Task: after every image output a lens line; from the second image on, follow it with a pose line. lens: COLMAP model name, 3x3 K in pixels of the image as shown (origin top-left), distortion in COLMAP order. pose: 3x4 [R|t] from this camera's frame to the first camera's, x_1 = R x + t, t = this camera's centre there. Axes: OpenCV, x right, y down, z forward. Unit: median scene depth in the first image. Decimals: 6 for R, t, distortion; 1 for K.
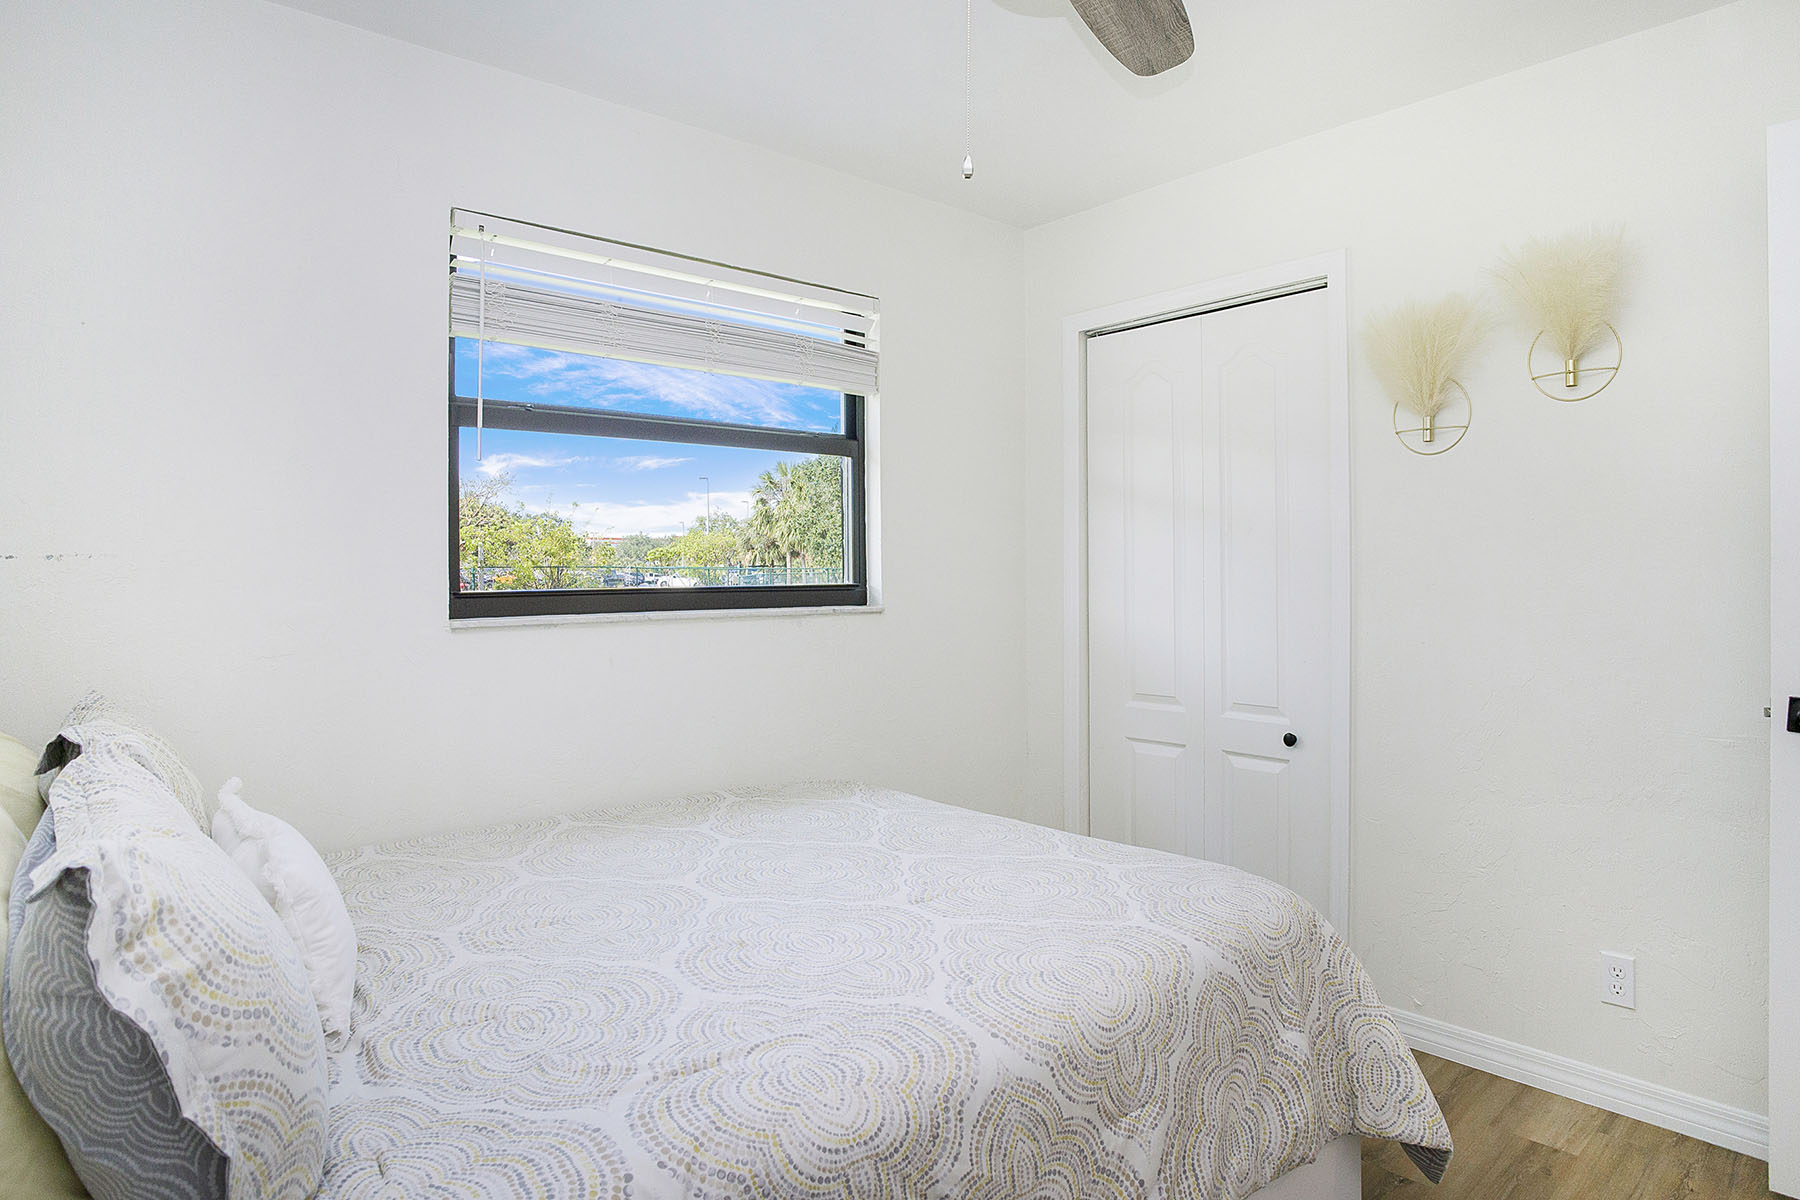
lens RADIAL K [[1067.7, 0, 764.1], [0, 1067.7, 583.1], [0, 0, 1]] dist [-0.066868, -0.000219]
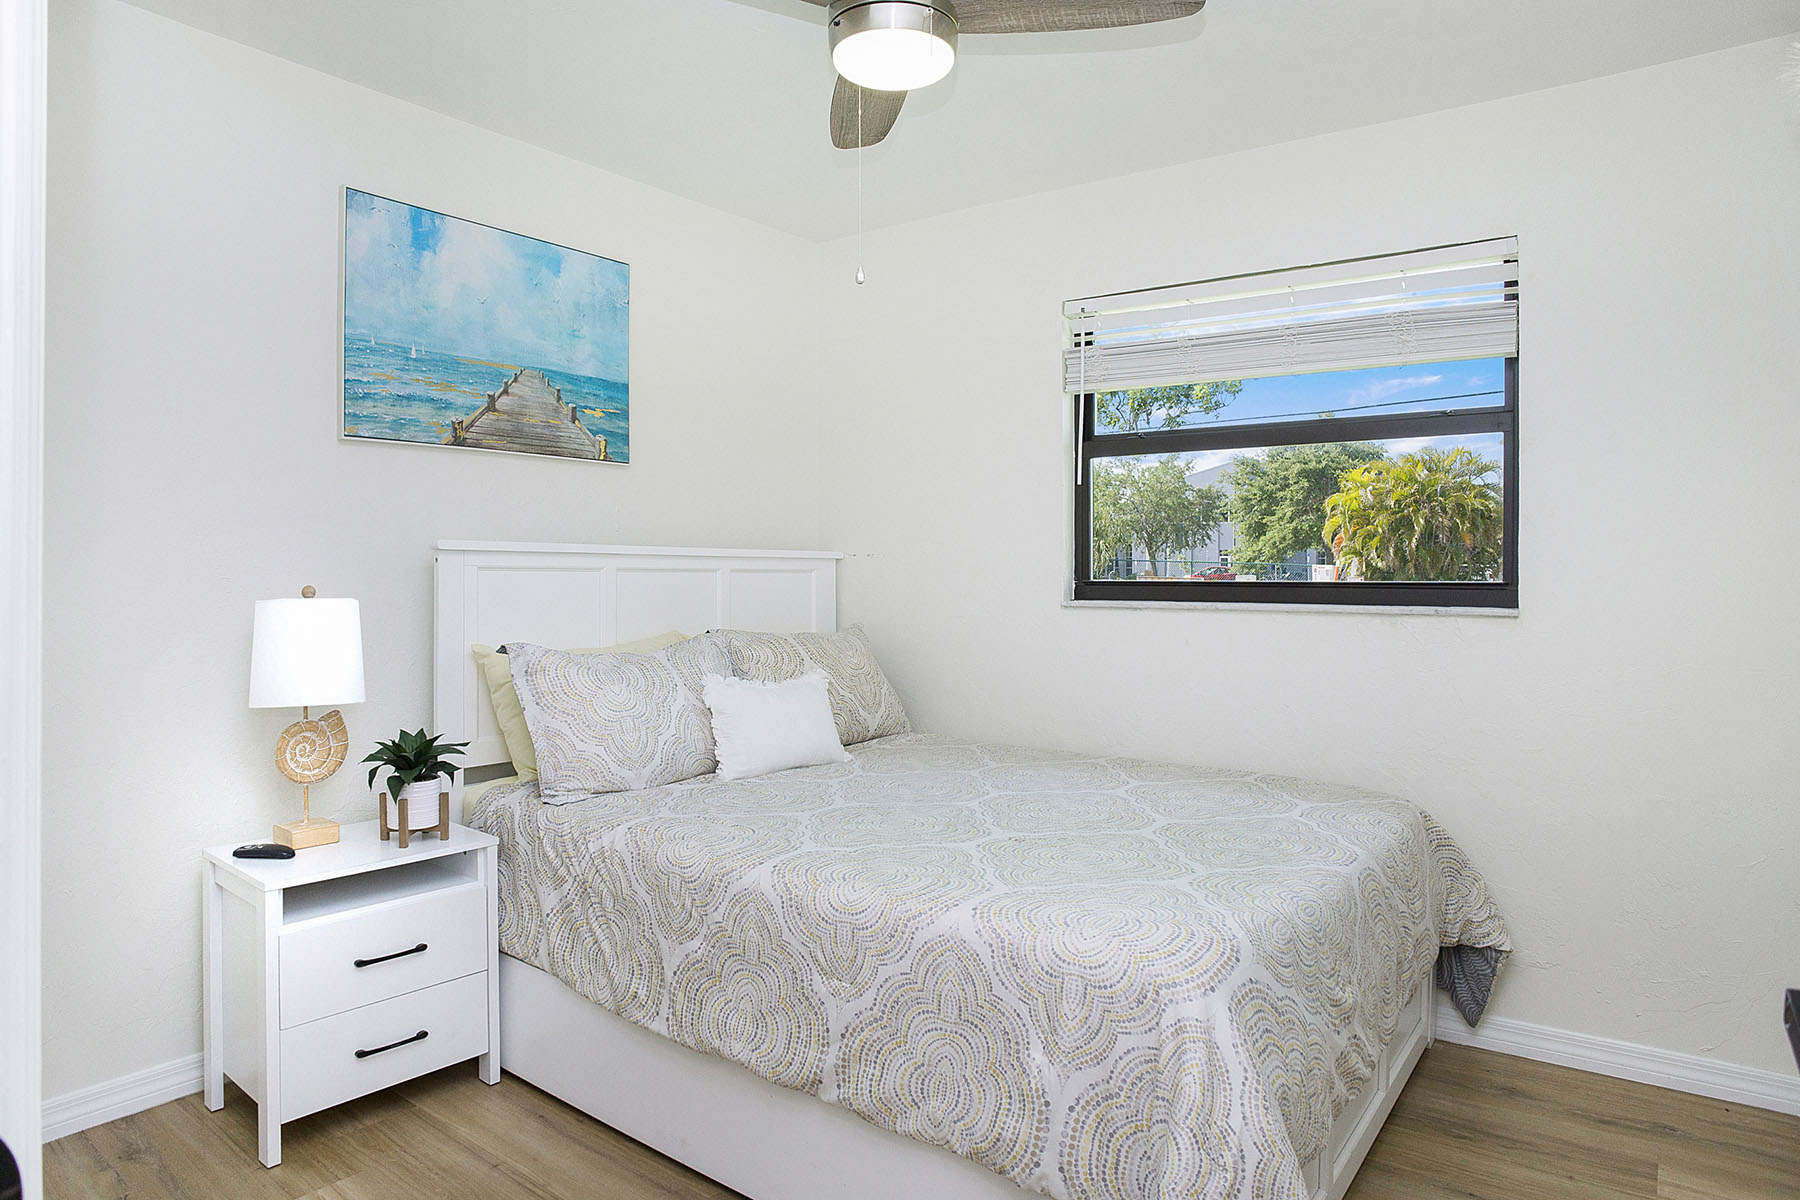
lens RADIAL K [[1070.2, 0, 901.5], [0, 1070.2, 568.7], [0, 0, 1]] dist [-0.097896, -0.000045]
pose [[0.224116, 0.006923, -0.974538, 0.988519], [-0.012813, 0.999909, 0.004157, -0.009015], [0.974478, 0.011555, 0.224184, 0.460074]]
